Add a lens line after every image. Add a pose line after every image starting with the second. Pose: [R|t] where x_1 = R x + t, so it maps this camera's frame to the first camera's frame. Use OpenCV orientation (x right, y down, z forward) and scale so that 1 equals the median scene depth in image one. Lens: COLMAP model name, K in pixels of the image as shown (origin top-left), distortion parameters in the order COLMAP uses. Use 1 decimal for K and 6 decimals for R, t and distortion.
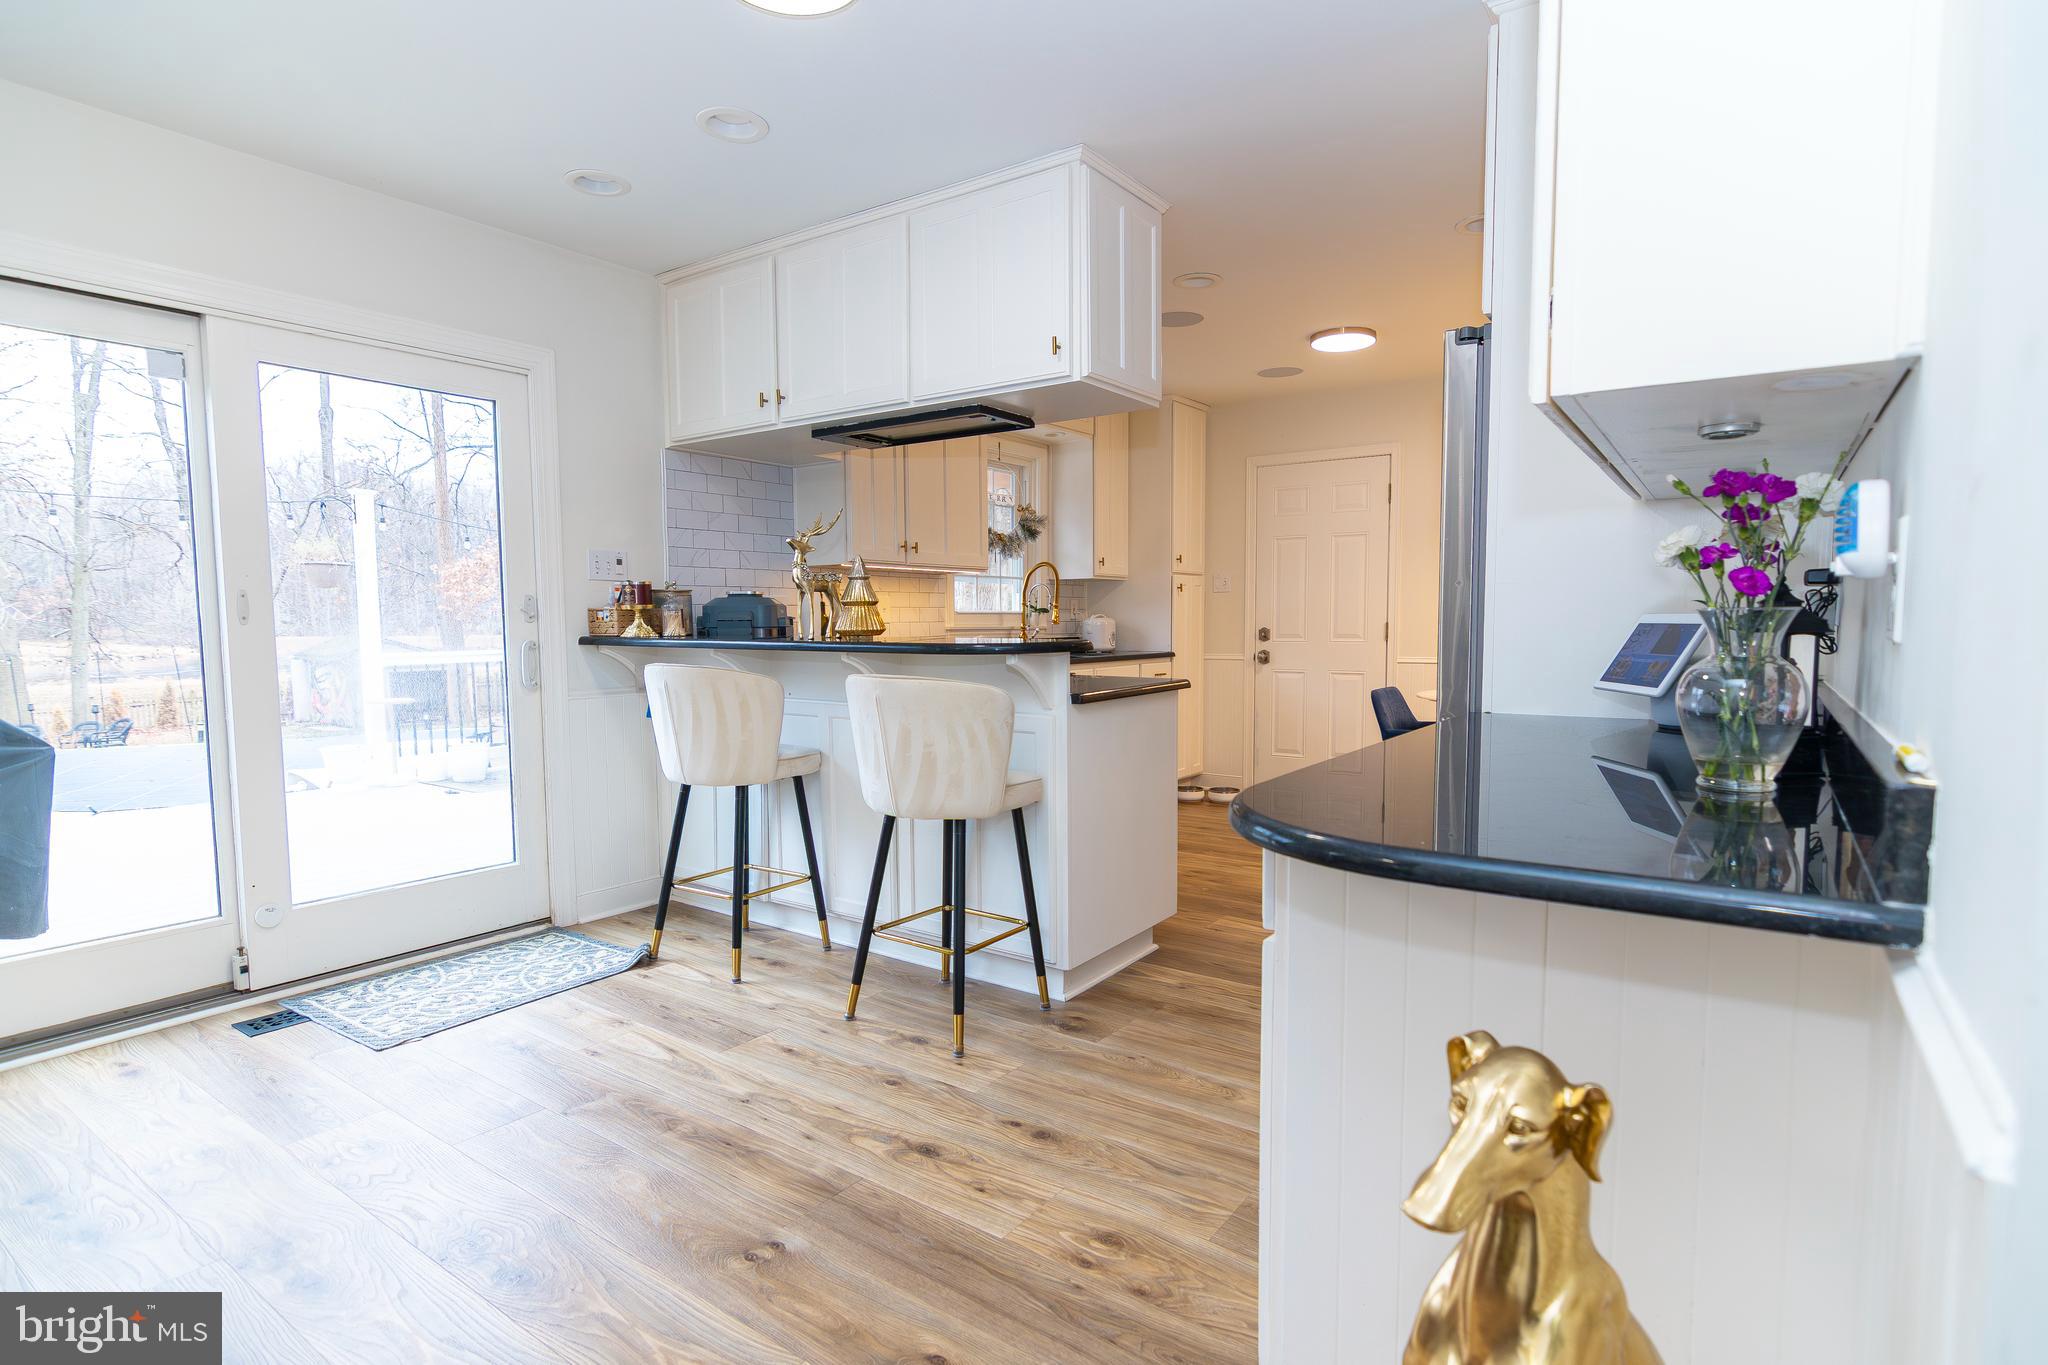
lens RADIAL K [[1041.4, 0, 1018.7], [0, 1041.4, 685.2], [0, 0, 1]] dist [-0.000940, 0.003273]
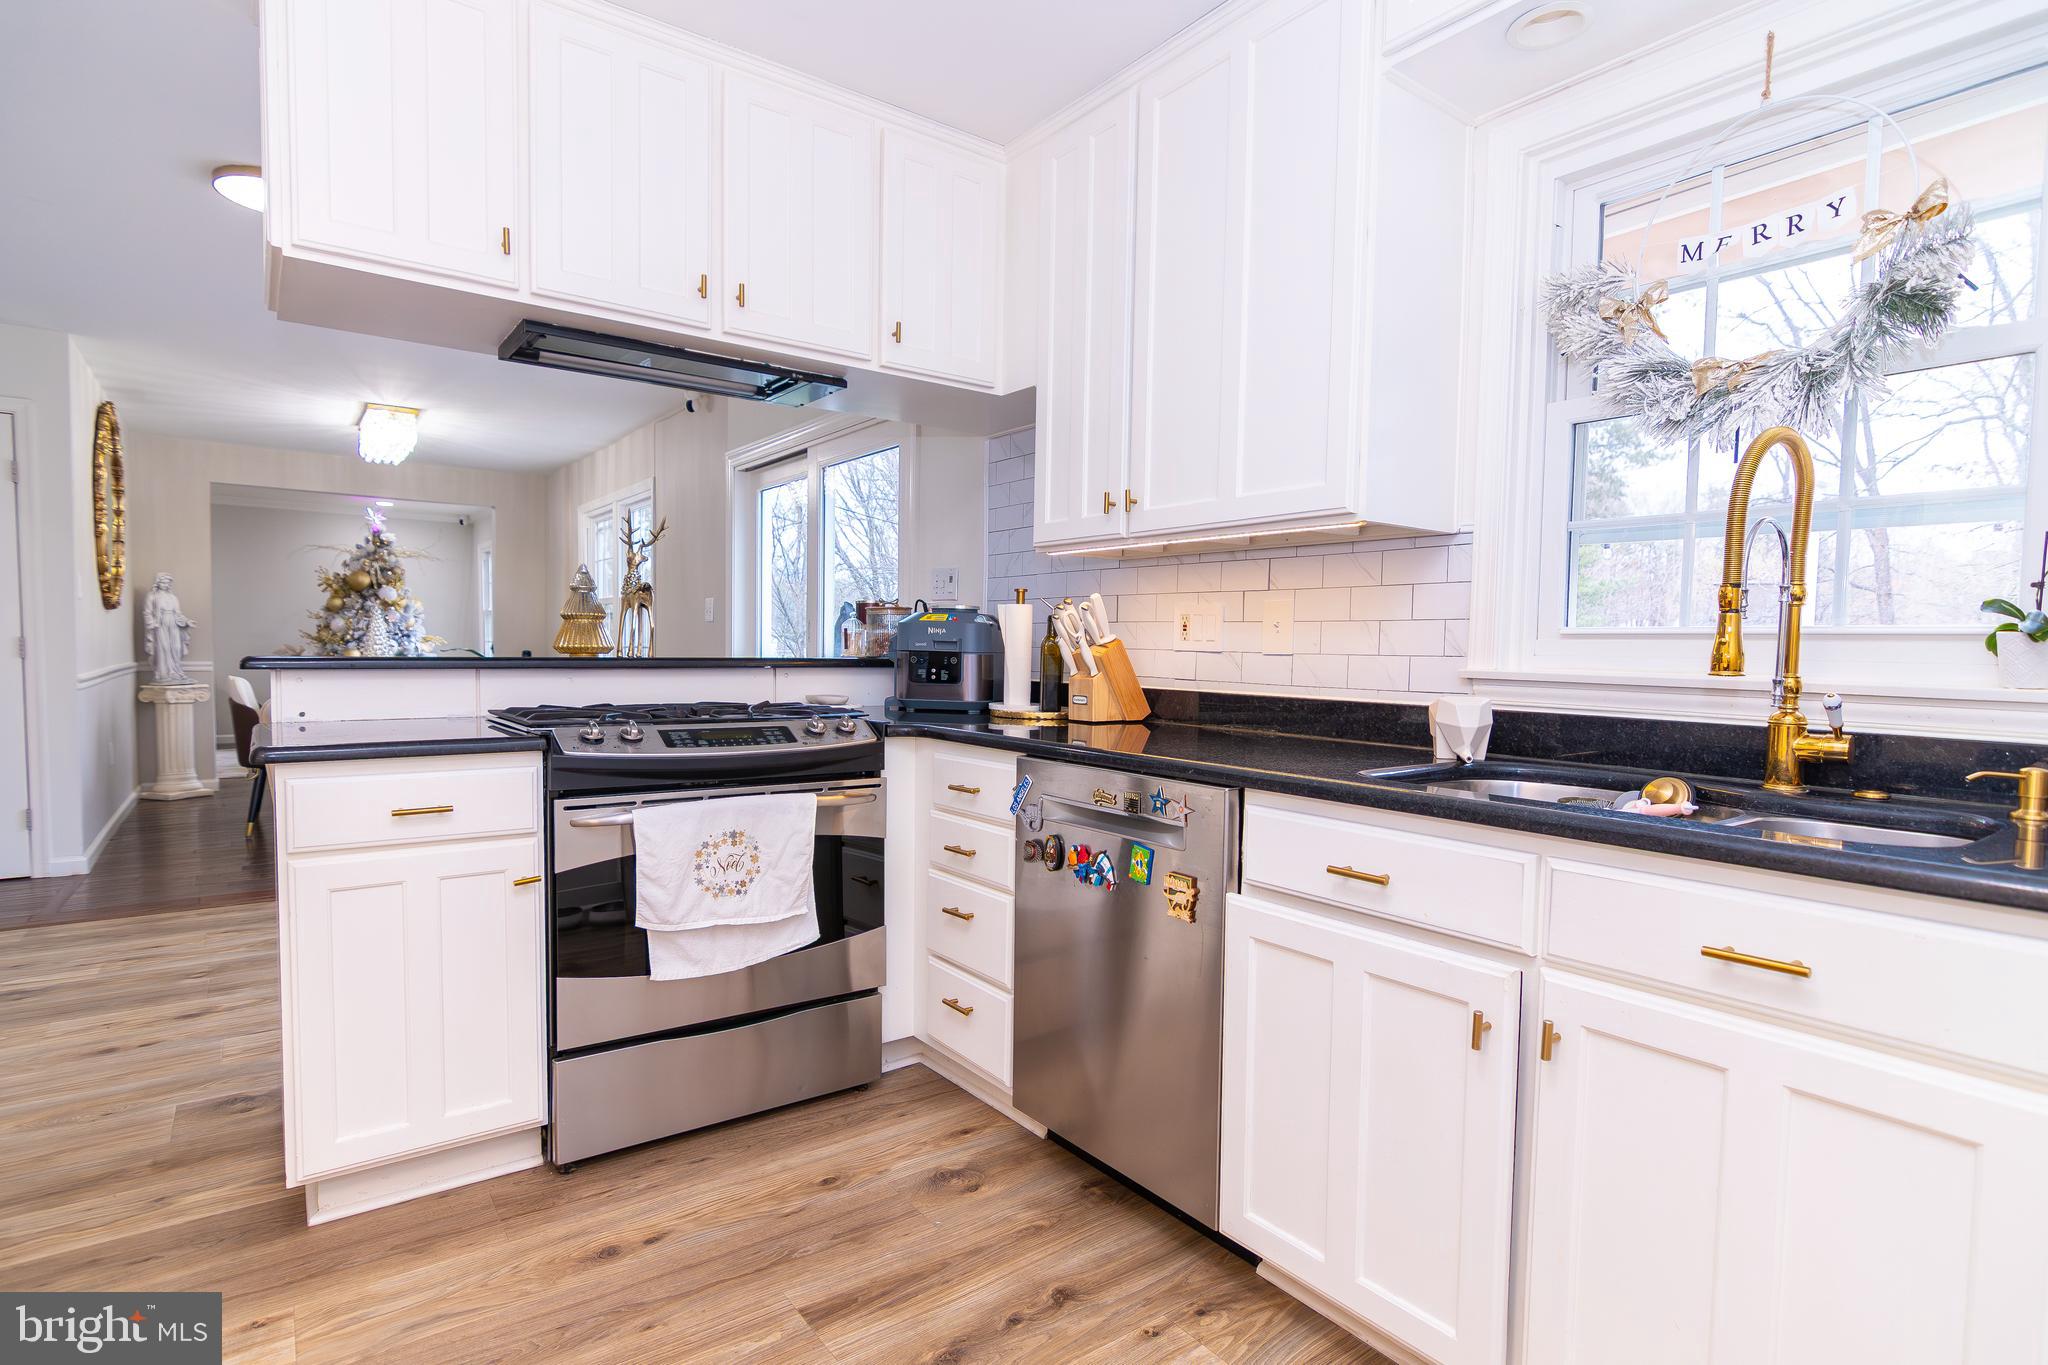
lens RADIAL K [[1041.4, 0, 1029.8], [0, 1041.4, 695.2], [0, 0, 1]] dist [-0.000940, 0.003273]
pose [[-0.308090, 0.037723, -0.950609, 0.806255], [-0.080542, 0.994592, 0.065572, -0.137726], [0.947942, 0.096766, -0.303386, 2.285275]]
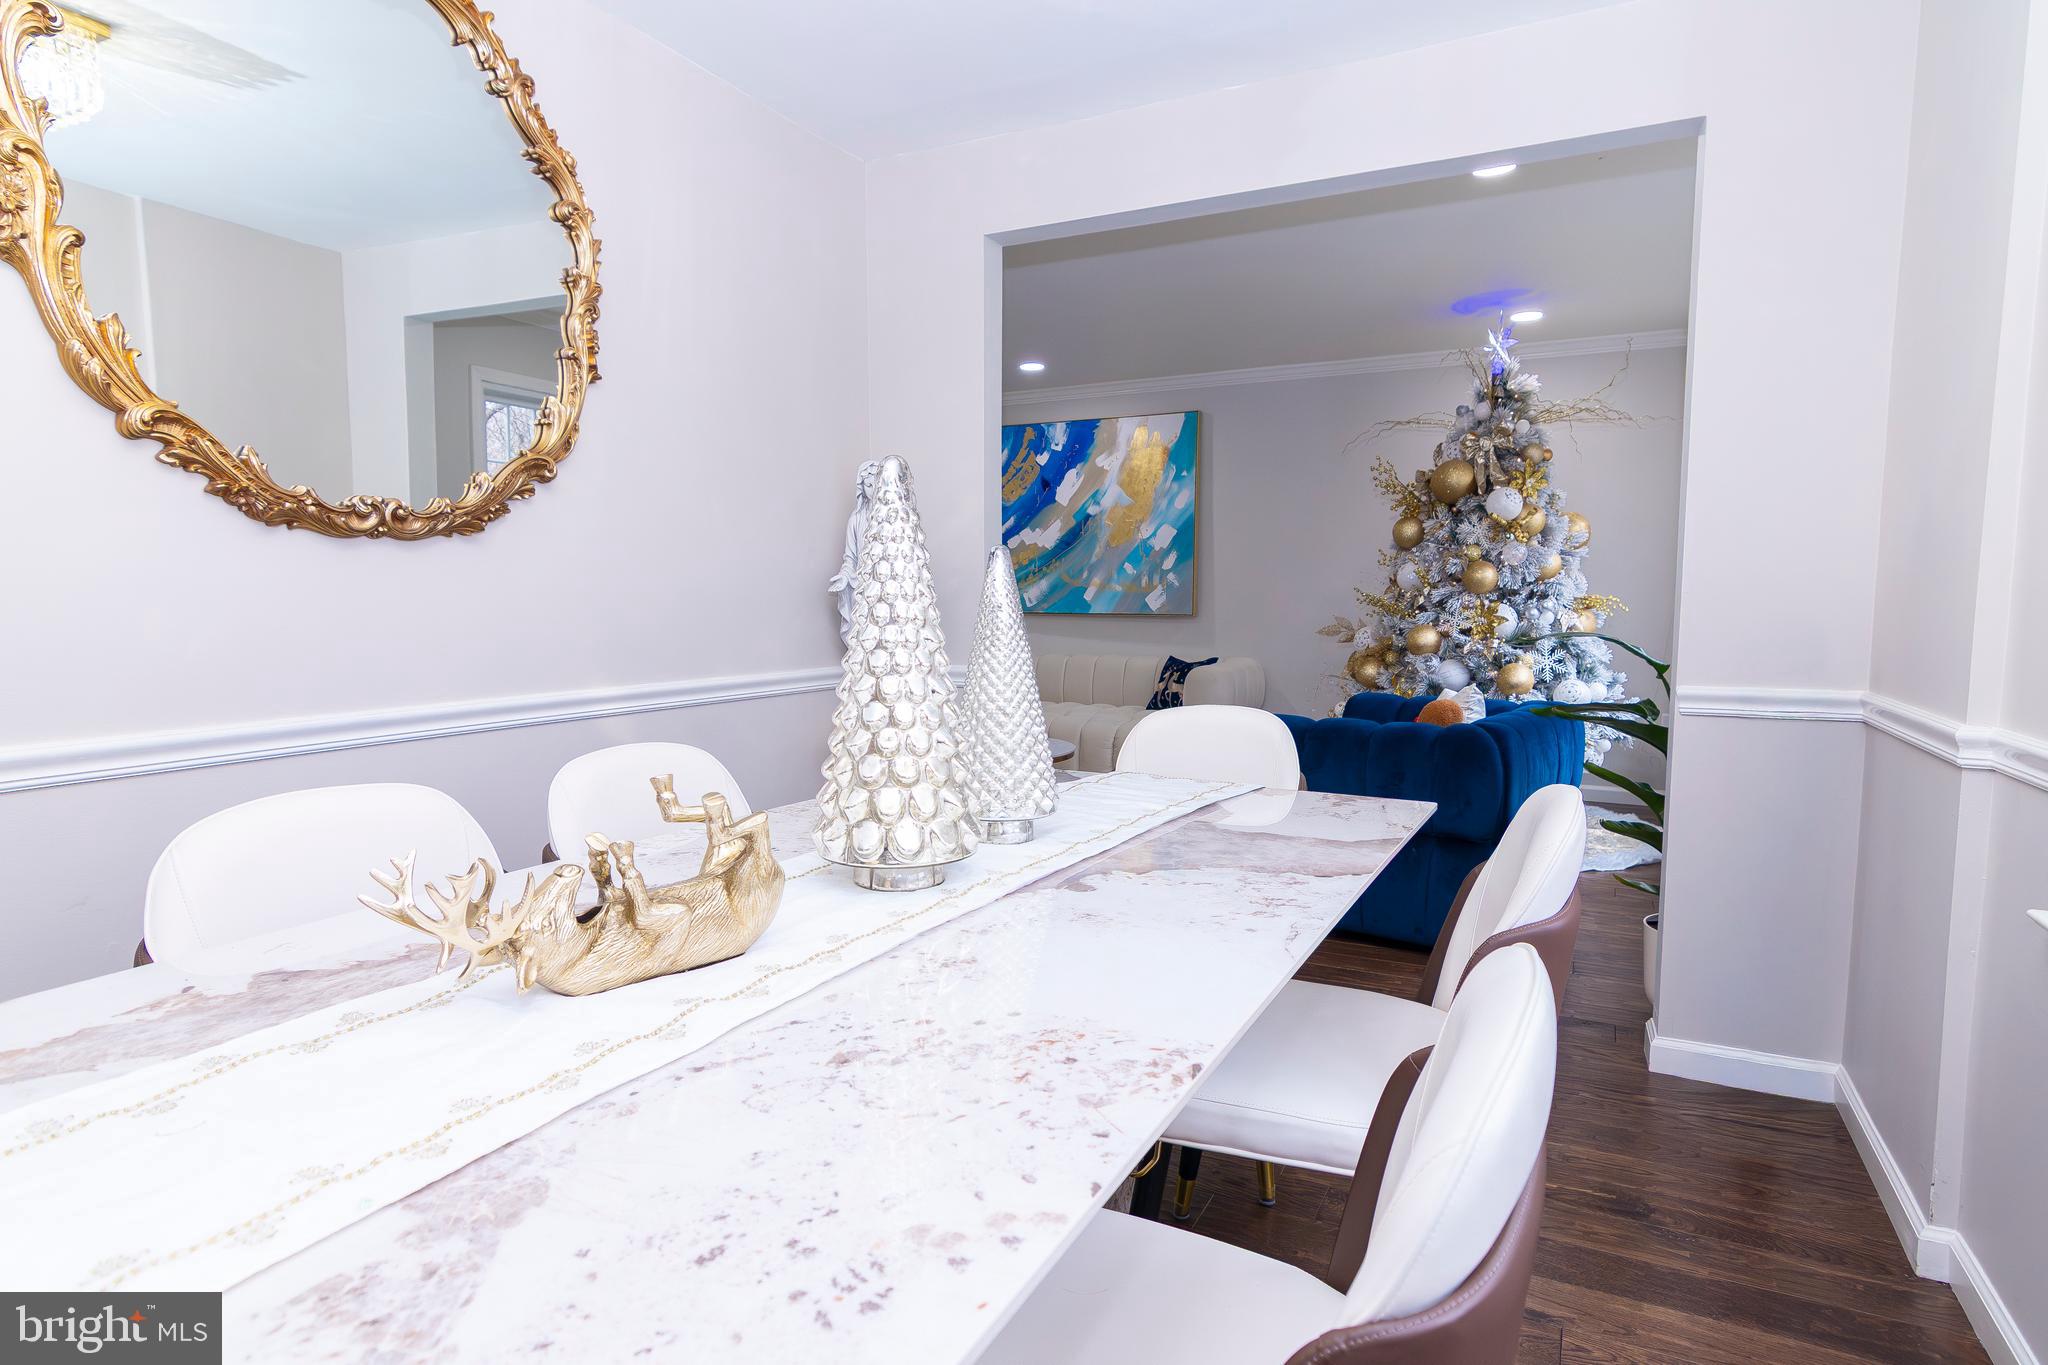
lens RADIAL K [[1130.5, 0, 1030.8], [0, 1130.5, 688.0], [0, 0, 1]] dist [0.004792, 0.000632]
pose [[-0.987290, 0.013373, -0.158364, -1.213560], [-0.010051, 0.989204, 0.146197, -0.021847], [0.158610, 0.145930, -0.976497, 0.454029]]
